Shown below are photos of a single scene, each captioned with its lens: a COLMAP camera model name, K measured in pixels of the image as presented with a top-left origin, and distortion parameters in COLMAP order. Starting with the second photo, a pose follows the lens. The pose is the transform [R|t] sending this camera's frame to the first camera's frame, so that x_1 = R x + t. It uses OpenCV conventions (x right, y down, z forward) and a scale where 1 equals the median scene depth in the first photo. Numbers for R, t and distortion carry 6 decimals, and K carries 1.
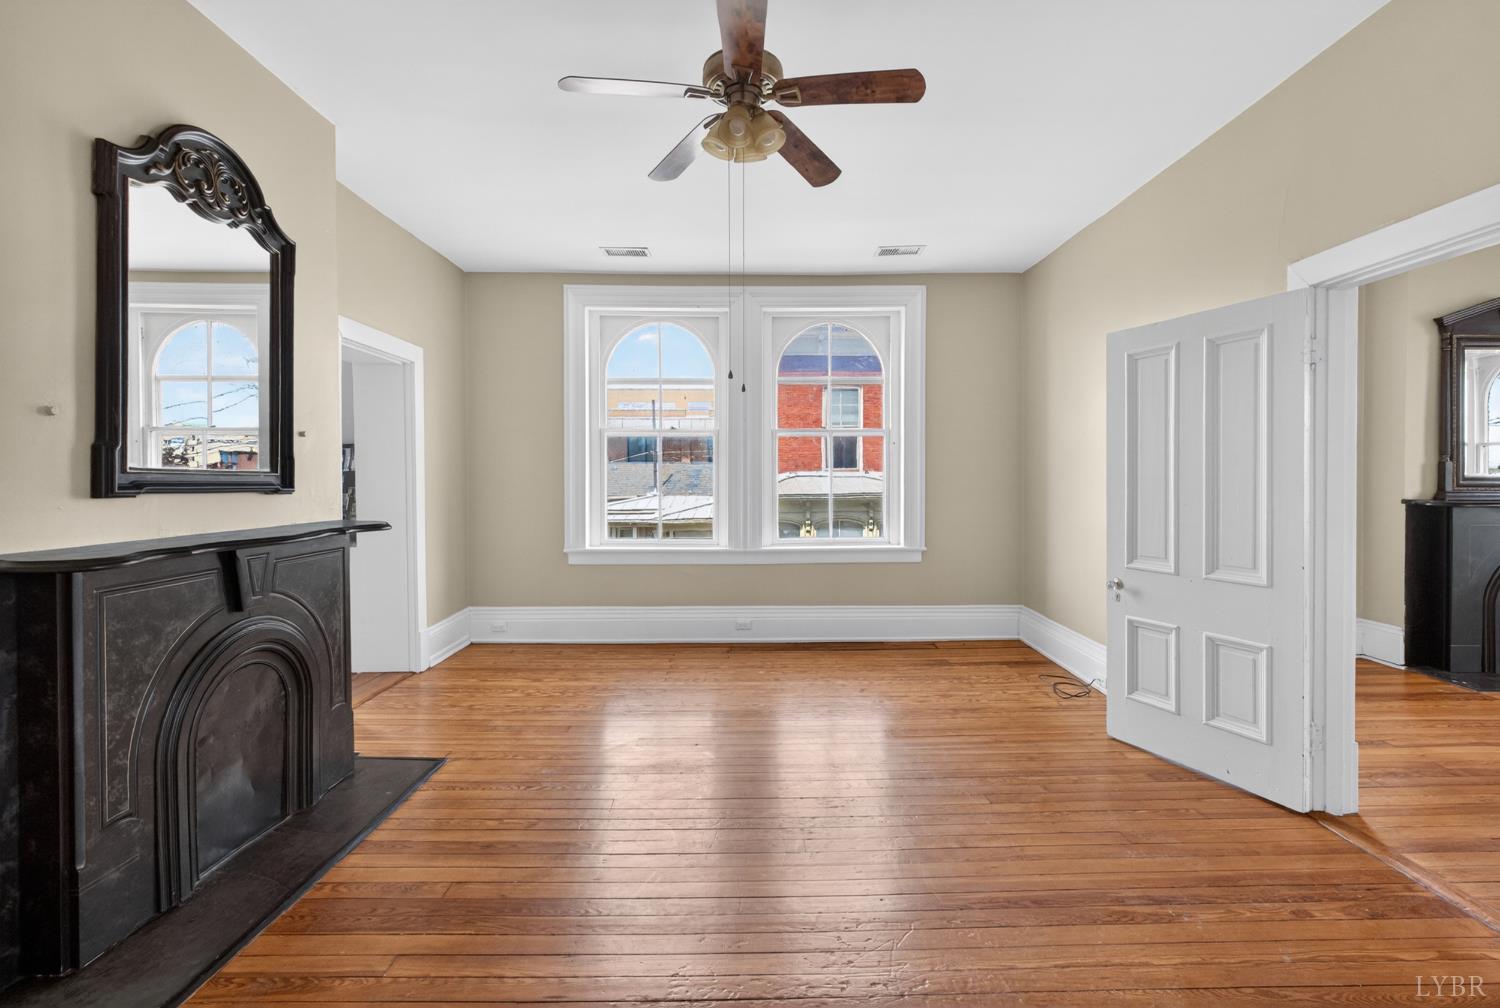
lens RADIAL K [[665.1, 0, 758.3], [0, 665.1, 488.2], [0, 0, 1]] dist [-0.007980, -0.000147]
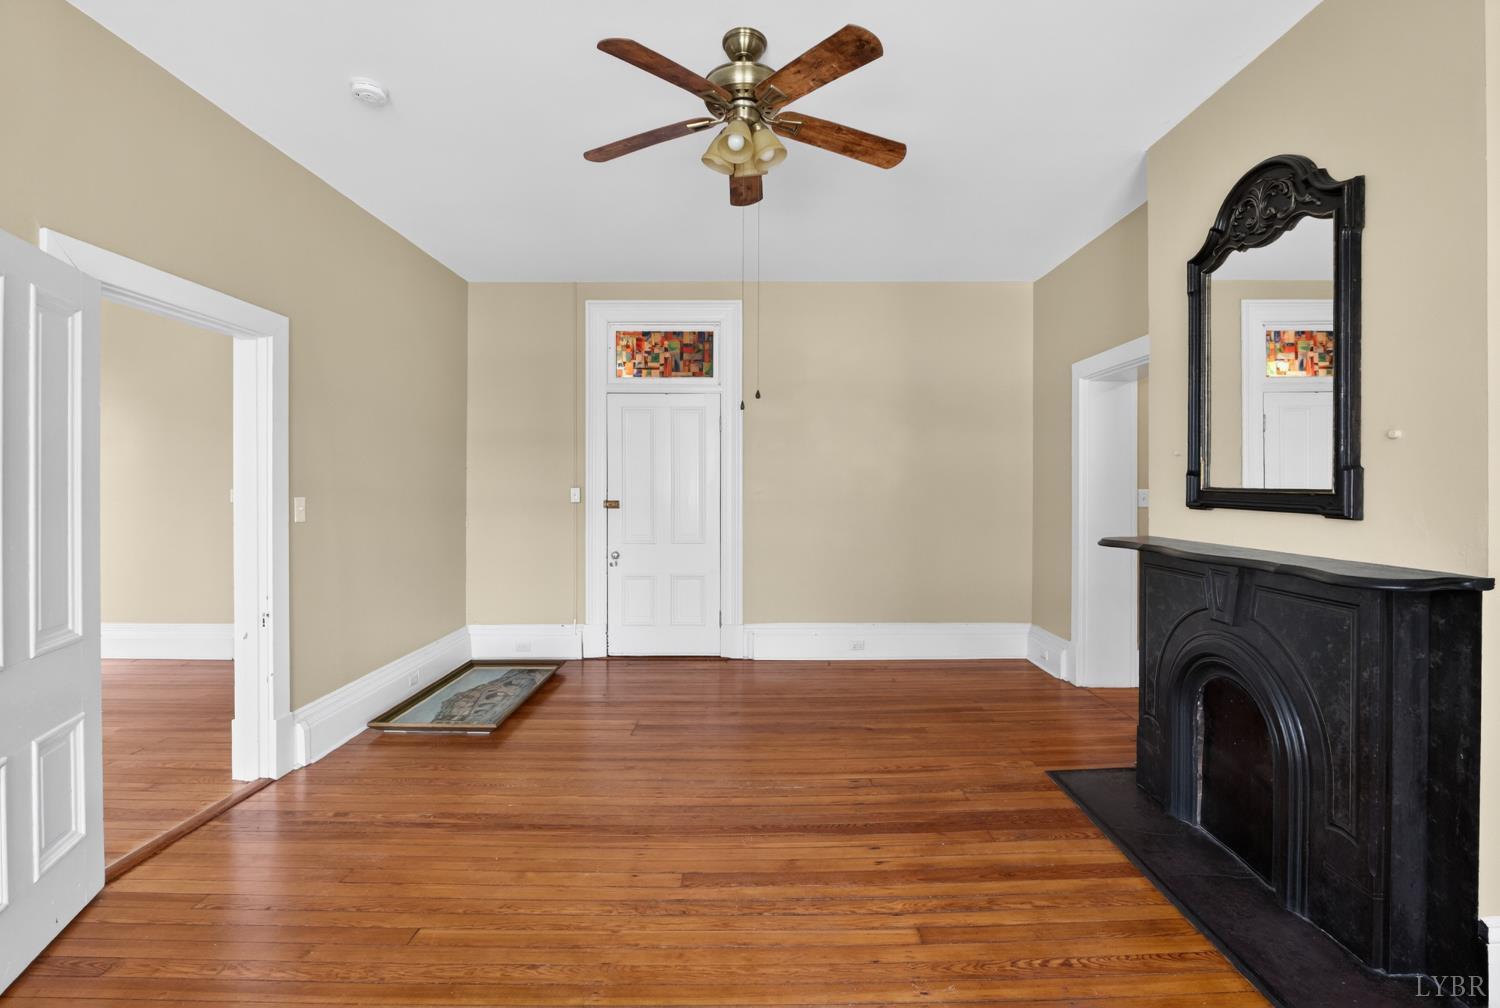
lens RADIAL K [[665.1, 0, 753.0], [0, 665.1, 494.7], [0, 0, 1]] dist [-0.007980, -0.000147]
pose [[-0.999813, 0.002835, 0.019126, -0.049716], [0.003373, 0.999598, 0.028142, -0.044853], [-0.019039, 0.028201, -0.999421, 1.863750]]
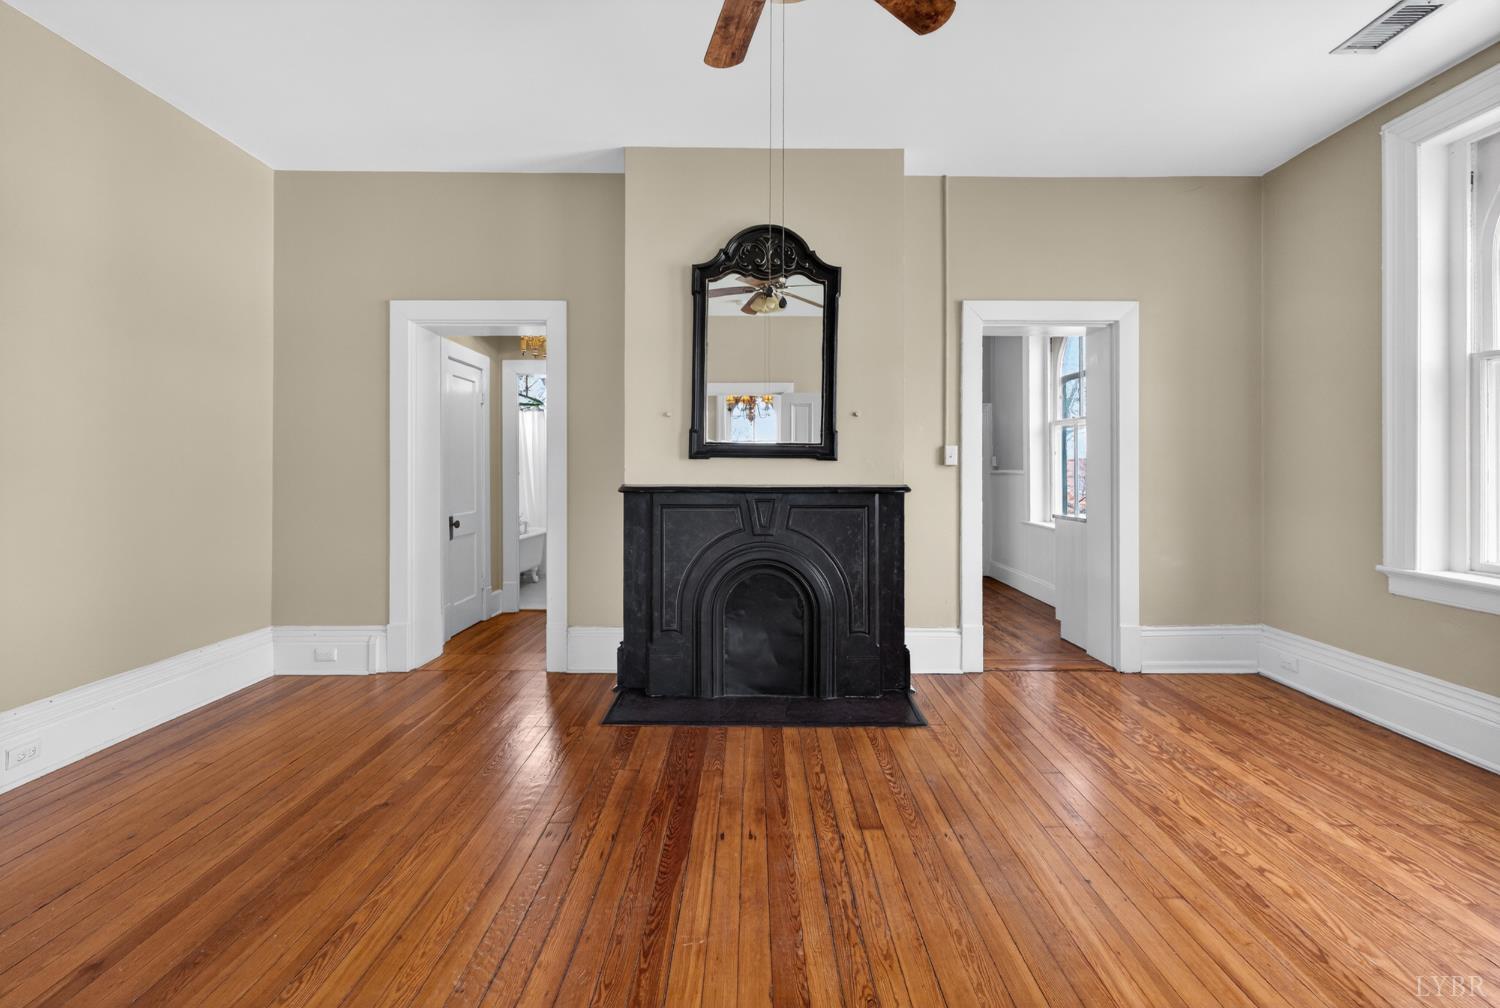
lens RADIAL K [[665.1, 0, 757.2], [0, 665.1, 482.0], [0, 0, 1]] dist [-0.007980, -0.000147]
pose [[-0.021994, 0.008082, -0.999725, 0.650347], [-0.021196, 0.999739, 0.008549, 0.046276], [0.999533, 0.021378, -0.021817, 0.928371]]
